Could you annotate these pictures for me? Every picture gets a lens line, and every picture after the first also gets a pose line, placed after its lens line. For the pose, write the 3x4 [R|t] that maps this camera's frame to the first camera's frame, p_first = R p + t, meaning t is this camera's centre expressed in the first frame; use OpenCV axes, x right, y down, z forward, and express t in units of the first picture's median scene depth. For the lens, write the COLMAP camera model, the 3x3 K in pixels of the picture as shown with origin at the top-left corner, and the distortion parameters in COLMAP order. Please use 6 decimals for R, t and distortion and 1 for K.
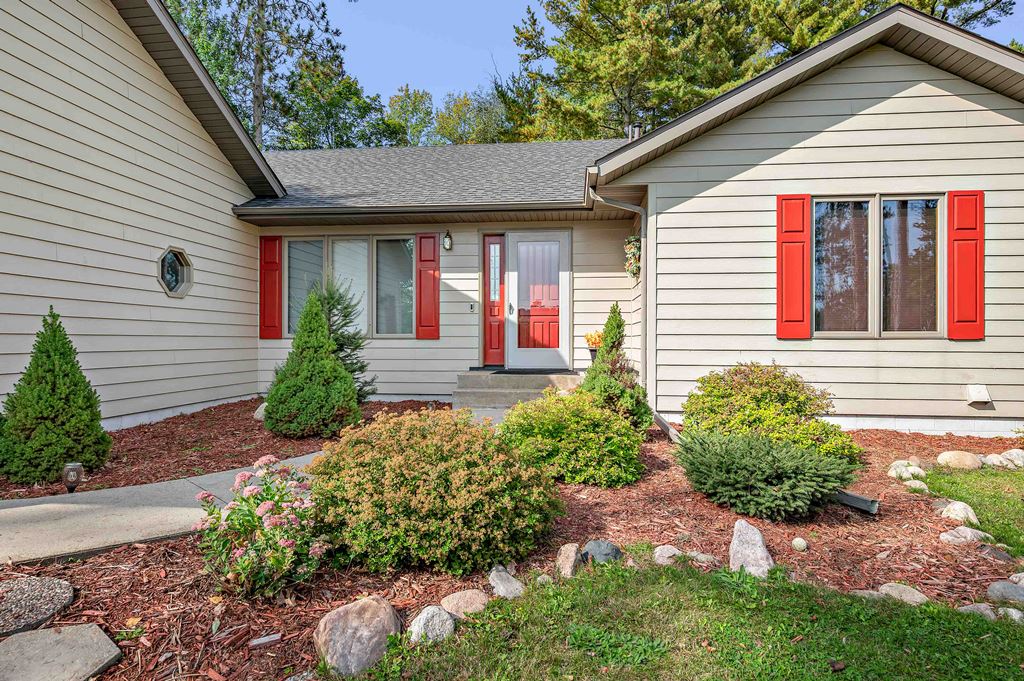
lens RADIAL K [[565.4, 0, 509.7], [0, 565.4, 338.6], [0, 0, 1]] dist [-0.002373, 0.001351]
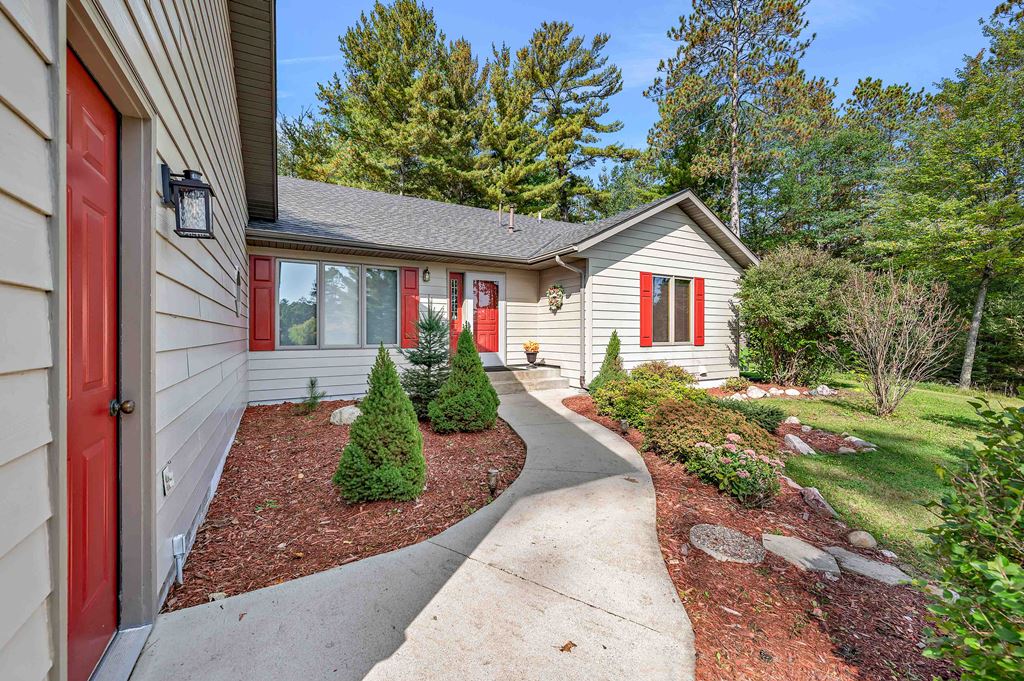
lens RADIAL K [[408.3, 0, 513.5], [0, 408.3, 334.1], [0, 0, 1]] dist [0.001845, 0.000312]
pose [[0.816120, -0.003420, 0.577873, -0.513337], [0.001069, 0.999990, 0.004409, -0.036766], [-0.577882, -0.002981, 0.816115, 0.090173]]
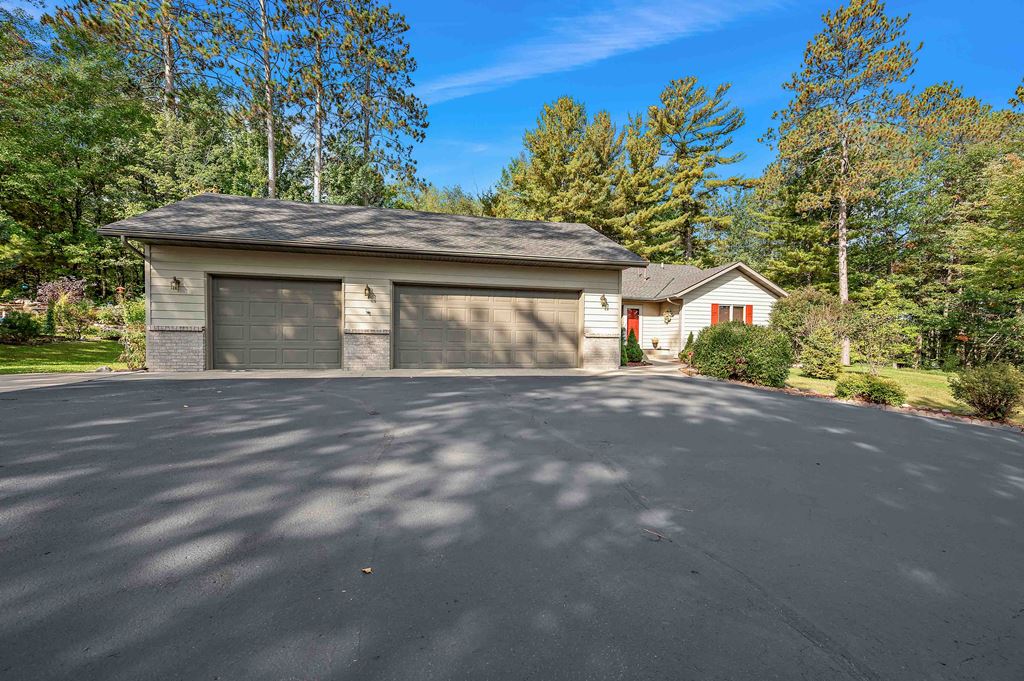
lens RADIAL K [[408.3, 0, 519.2], [0, 408.3, 348.0], [0, 0, 1]] dist [0.001845, 0.000312]
pose [[0.944777, 0.004484, 0.327684, -1.296122], [-0.010103, 0.999830, 0.015446, 0.018657], [-0.327559, -0.017903, 0.944661, -0.938991]]
